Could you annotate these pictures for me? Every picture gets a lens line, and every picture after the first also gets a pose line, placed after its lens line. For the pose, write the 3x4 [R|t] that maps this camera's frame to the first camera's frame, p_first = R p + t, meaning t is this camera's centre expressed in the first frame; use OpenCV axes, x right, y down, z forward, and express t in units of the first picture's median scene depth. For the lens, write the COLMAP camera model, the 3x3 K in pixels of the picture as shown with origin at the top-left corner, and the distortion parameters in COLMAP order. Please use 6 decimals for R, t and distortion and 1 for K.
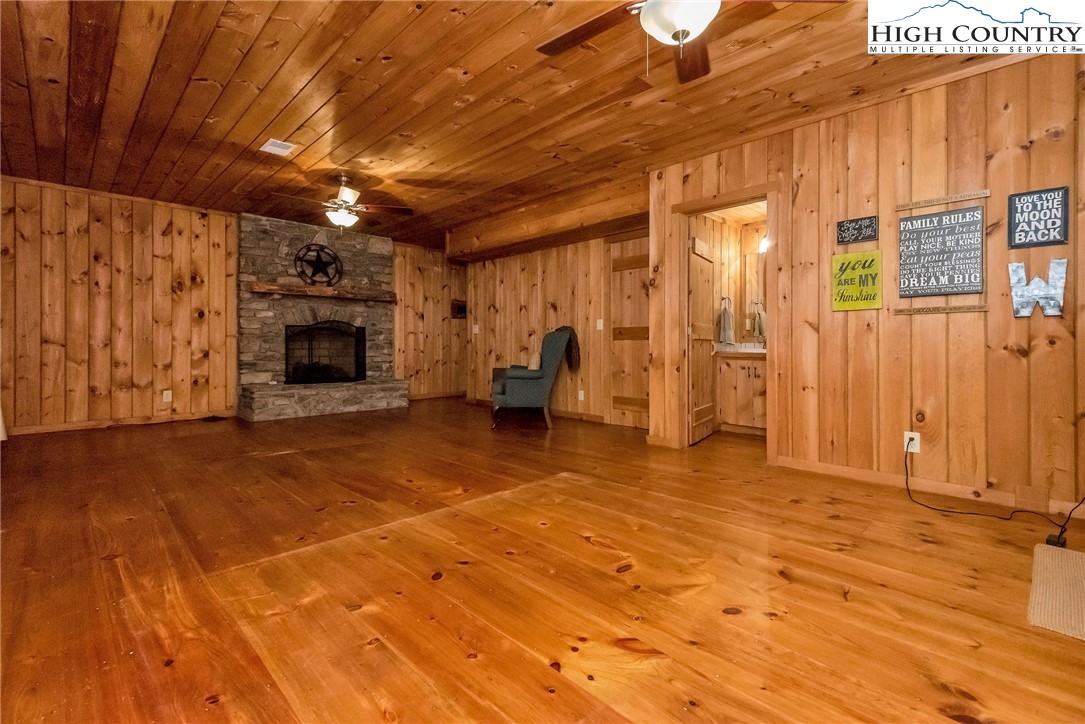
lens RADIAL K [[488.8, 0, 545.1], [0, 488.8, 342.9], [0, 0, 1]] dist [0.014940, -0.000951]
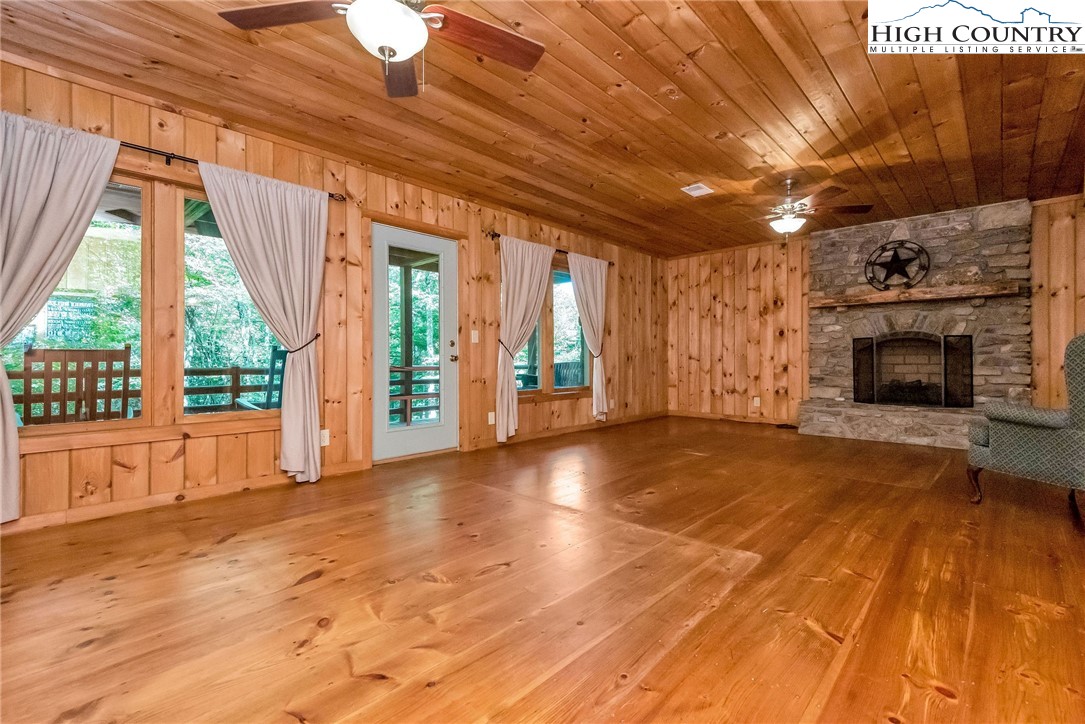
lens RADIAL K [[488.8, 0, 545.1], [0, 488.8, 342.9], [0, 0, 1]] dist [0.014940, -0.000951]
pose [[0.036548, -0.036882, -0.998651, 0.392735], [0.005714, 0.999310, -0.036697, 0.003494], [0.999316, -0.004365, 0.036734, 0.394000]]
